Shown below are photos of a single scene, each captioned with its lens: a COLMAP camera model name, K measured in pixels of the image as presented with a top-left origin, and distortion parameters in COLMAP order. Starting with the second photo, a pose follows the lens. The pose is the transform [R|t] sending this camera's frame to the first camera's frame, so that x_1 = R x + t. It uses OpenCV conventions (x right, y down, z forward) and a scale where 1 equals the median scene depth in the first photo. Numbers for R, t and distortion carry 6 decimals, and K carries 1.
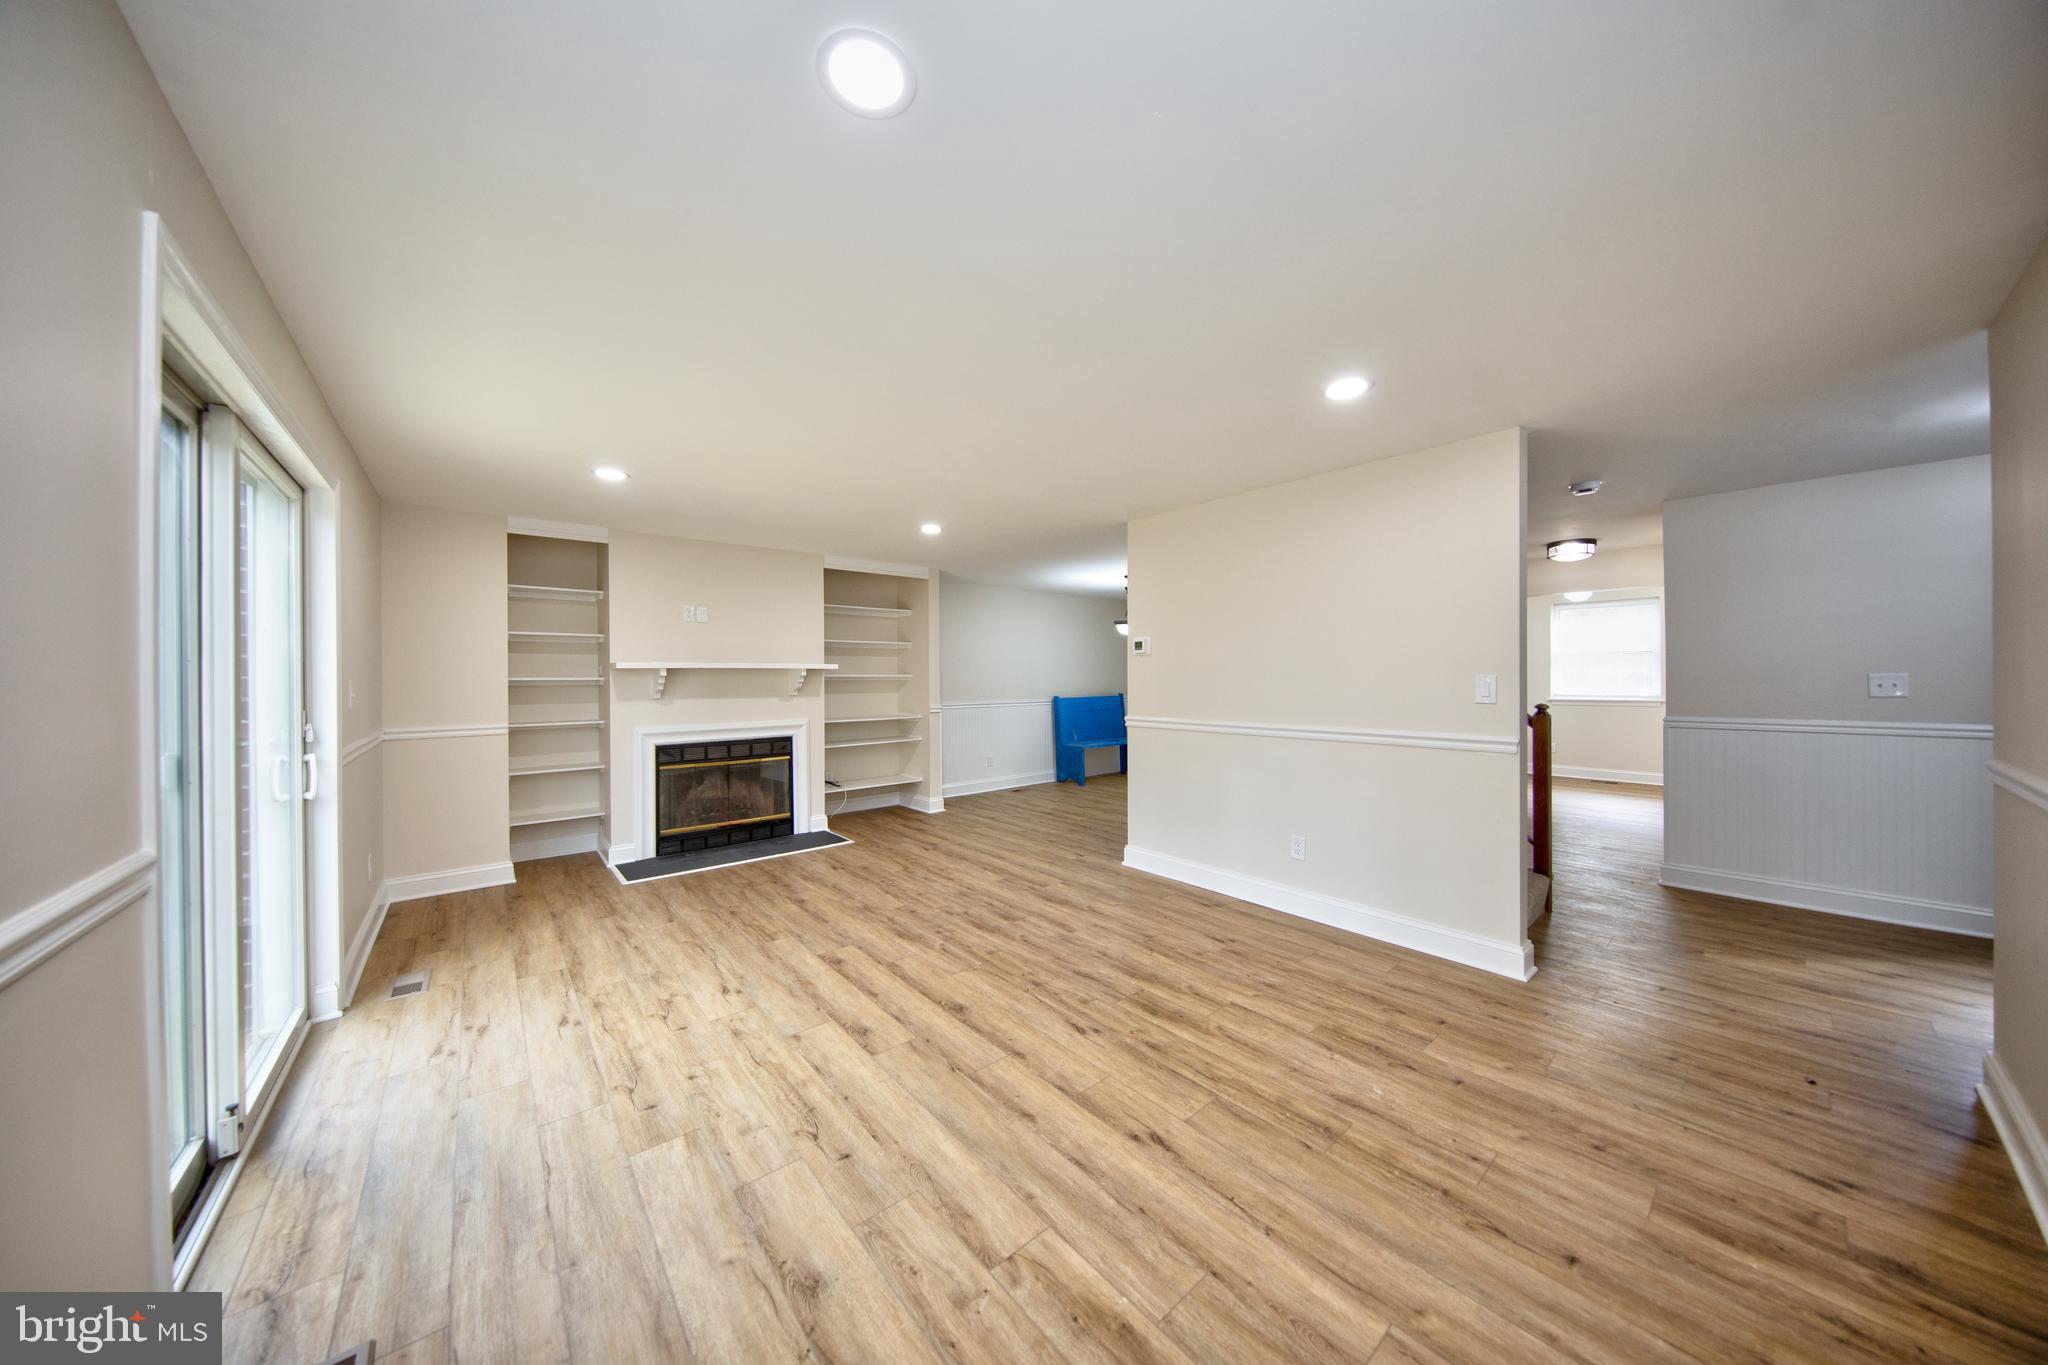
lens RADIAL K [[647.0, 0, 1019.9], [0, 647.0, 677.8], [0, 0, 1]] dist [0.003828, -0.003181]
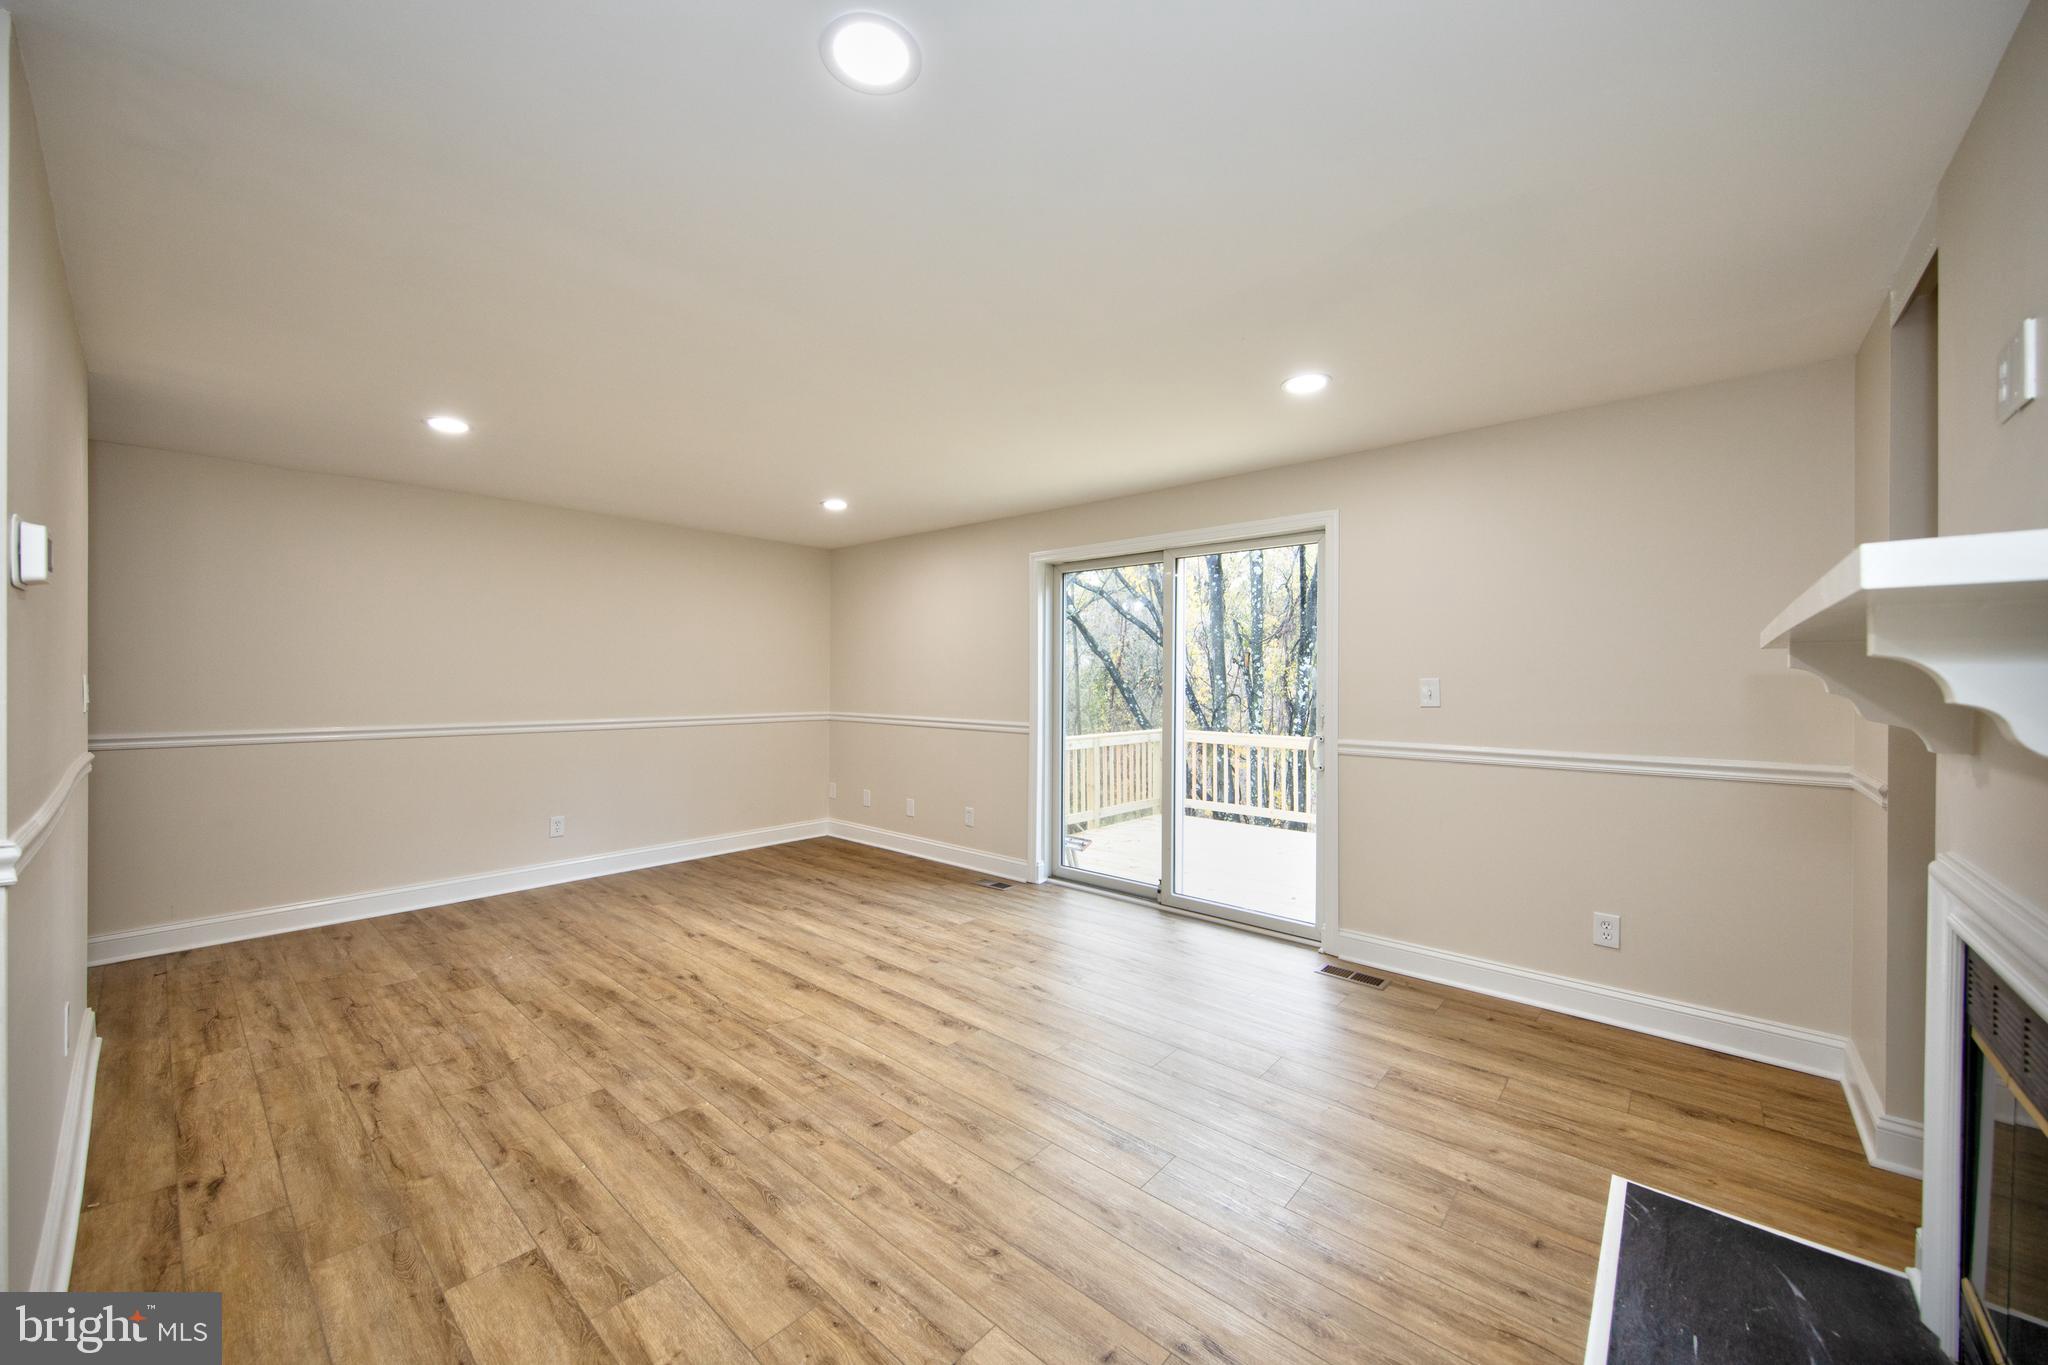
lens RADIAL K [[757.6, 0, 1025.6], [0, 757.6, 678.9], [0, 0, 1]] dist [0.013156, -0.007620]
pose [[-0.987347, 0.002675, -0.158552, -0.204857], [0.002263, 0.999994, 0.002780, -0.000752], [0.158559, 0.002386, -0.987347, 1.774604]]
